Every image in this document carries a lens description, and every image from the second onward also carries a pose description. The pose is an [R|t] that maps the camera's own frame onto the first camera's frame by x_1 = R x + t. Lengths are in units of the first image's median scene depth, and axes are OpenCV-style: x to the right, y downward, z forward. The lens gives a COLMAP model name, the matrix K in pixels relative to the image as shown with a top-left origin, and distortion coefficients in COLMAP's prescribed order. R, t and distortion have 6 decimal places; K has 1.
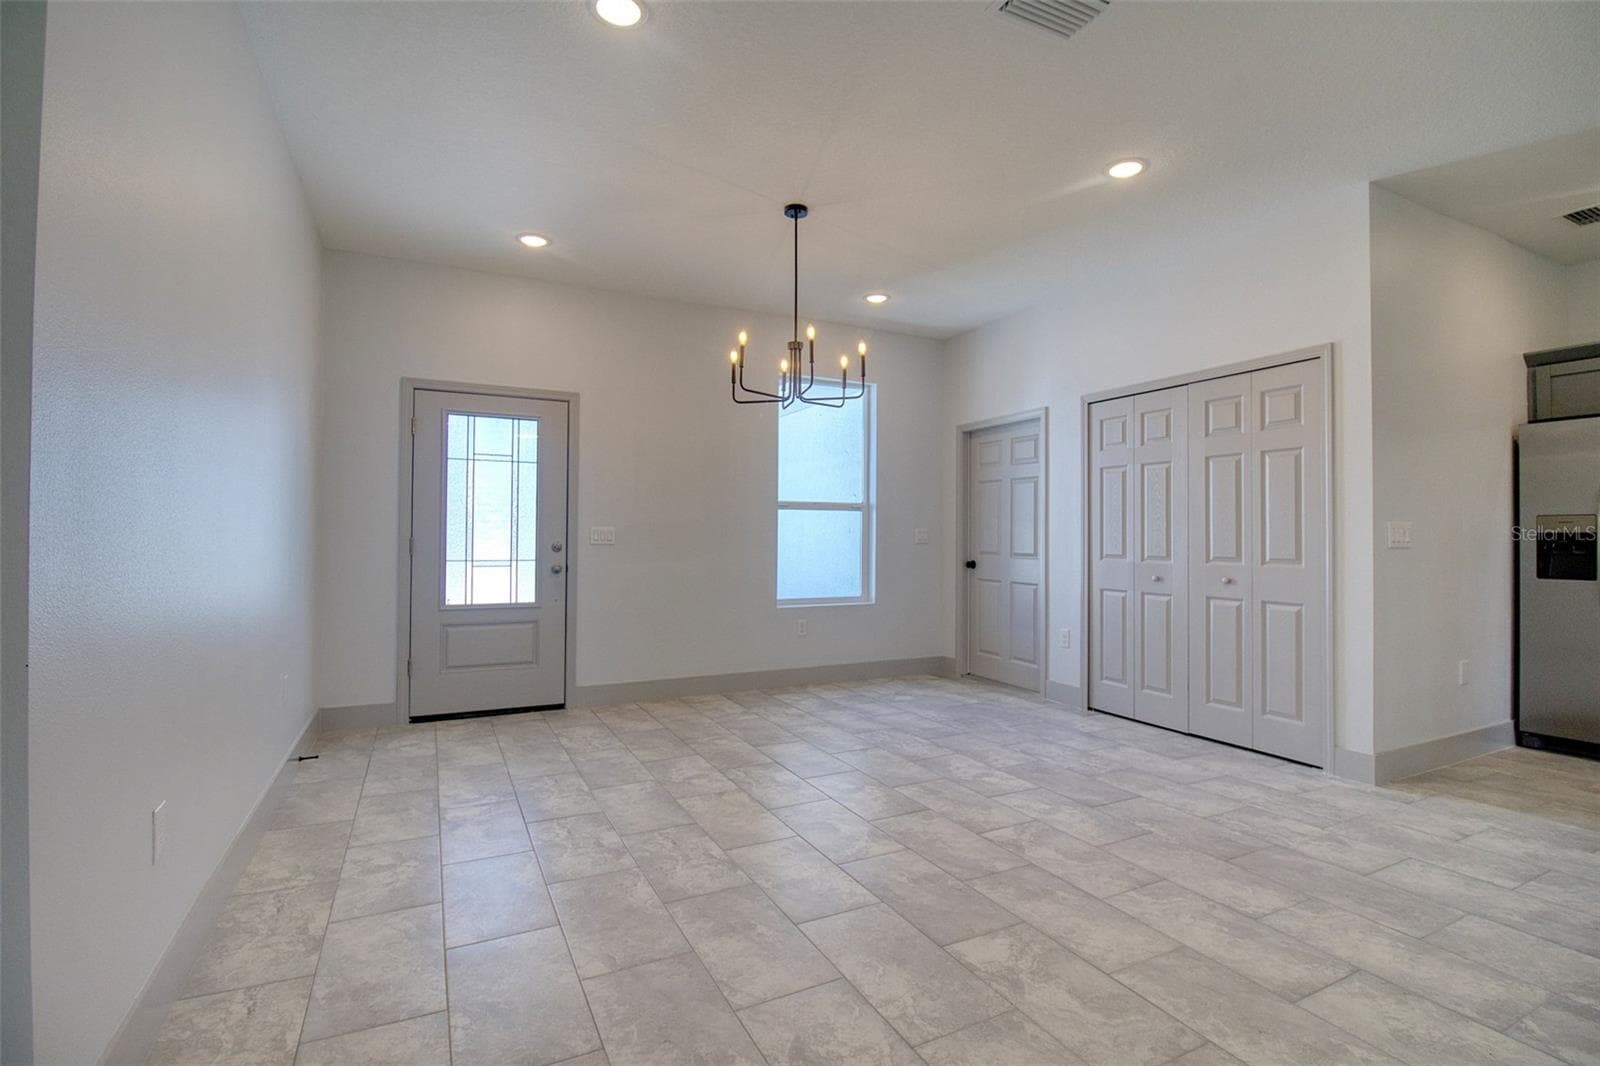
lens RADIAL K [[755.2, 0, 814.8], [0, 755.2, 528.7], [0, 0, 1]] dist [0.003608, -0.015907]
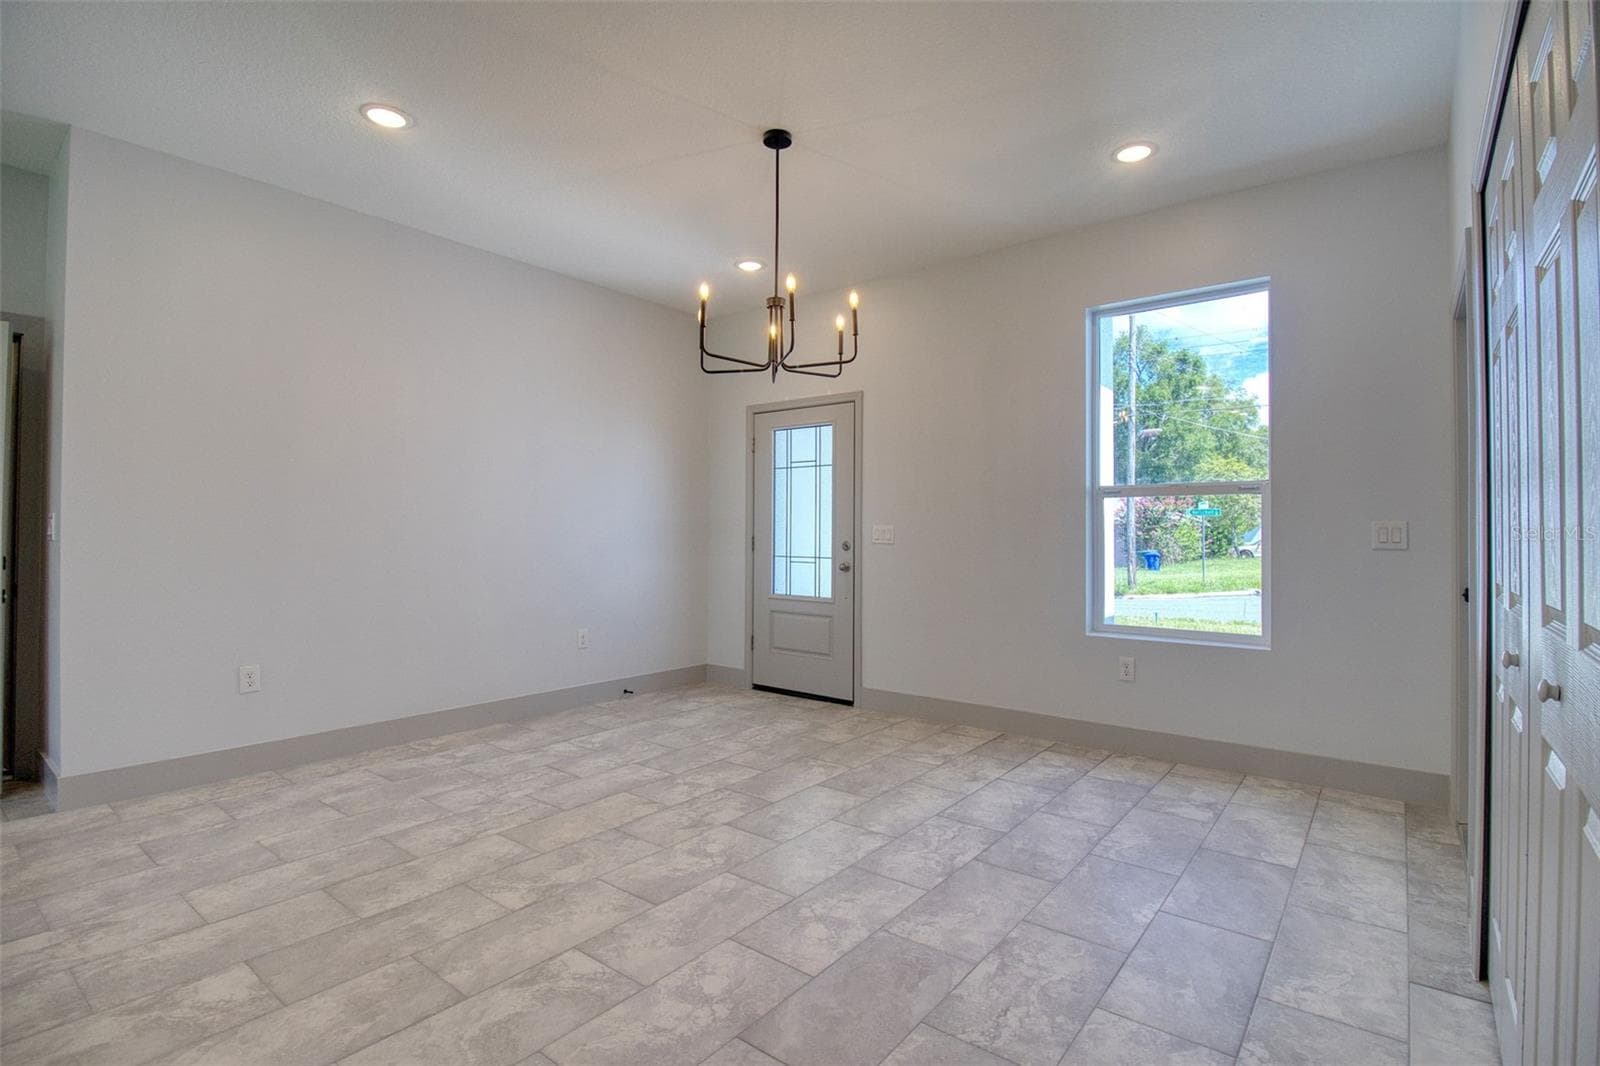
lens RADIAL K [[755.2, 0, 814.8], [0, 755.2, 528.7], [0, 0, 1]] dist [0.003608, -0.015907]
pose [[0.427534, -0.007982, -0.903964, 0.734286], [0.006688, 0.999962, -0.005667, 0.008813], [0.903974, -0.003623, 0.427571, 0.686684]]
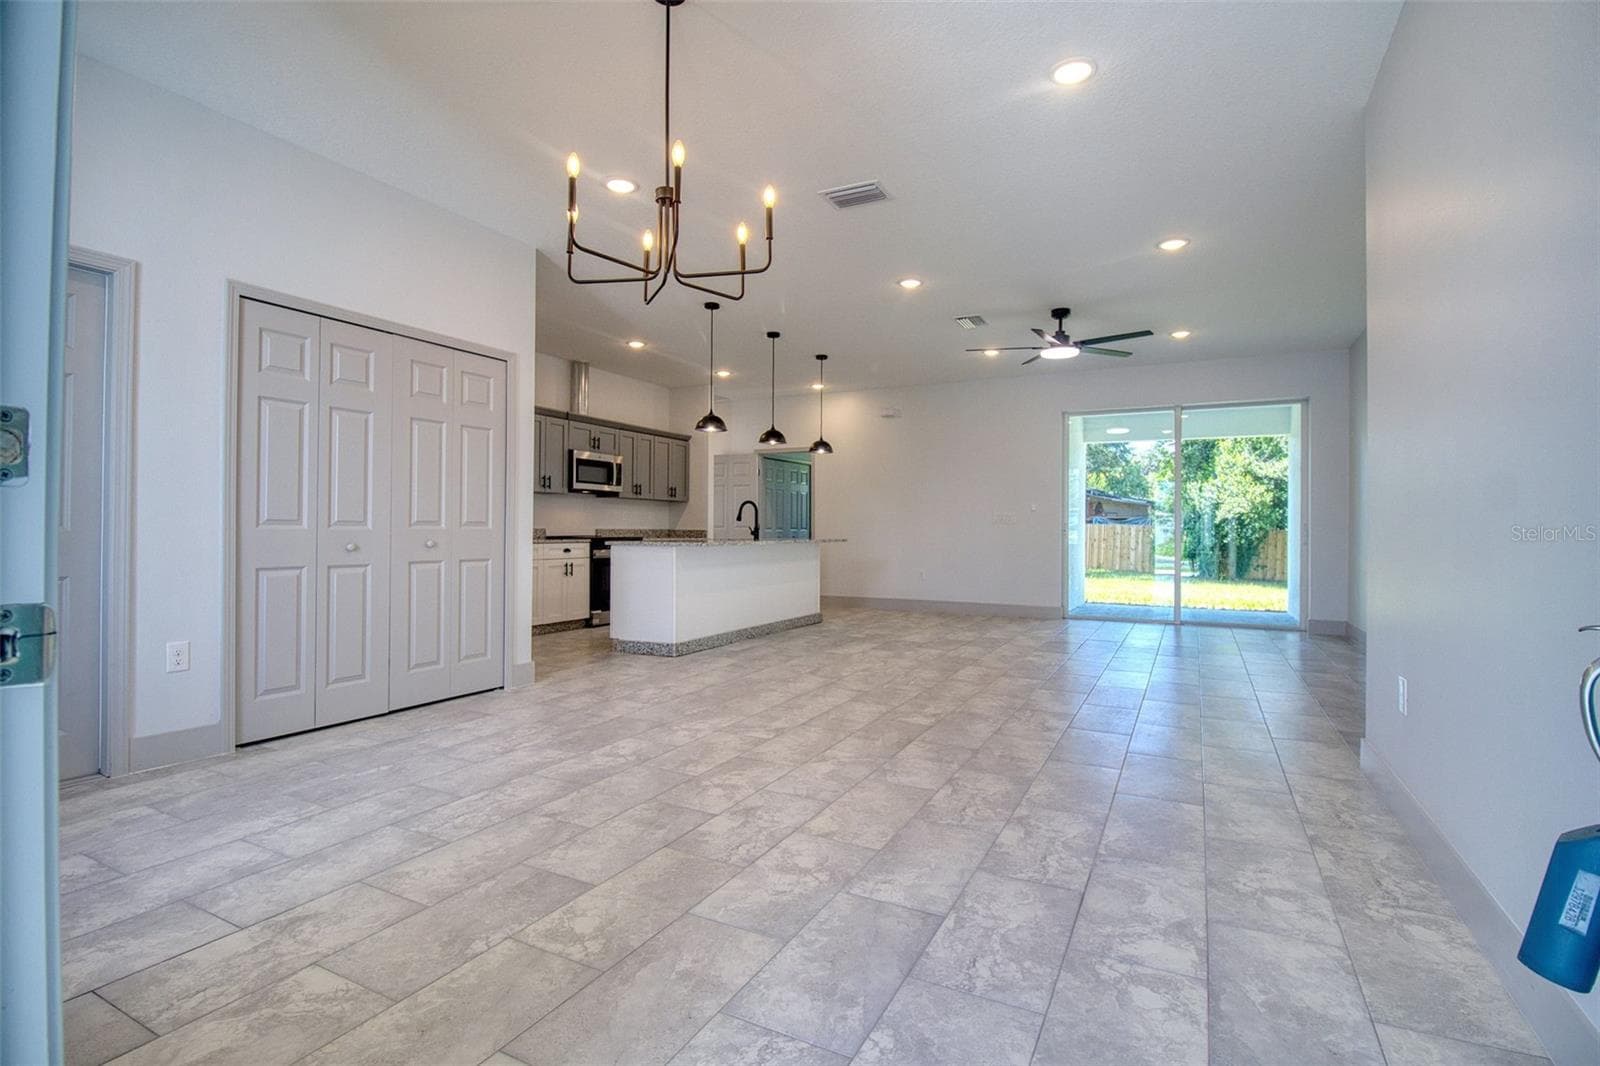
lens RADIAL K [[755.2, 0, 814.8], [0, 755.2, 528.7], [0, 0, 1]] dist [0.003608, -0.015907]
pose [[-0.590217, -0.008013, 0.807205, -0.630127], [-0.017533, 0.999842, -0.002895, 0.045678], [-0.807054, -0.015862, -0.590264, 1.279095]]
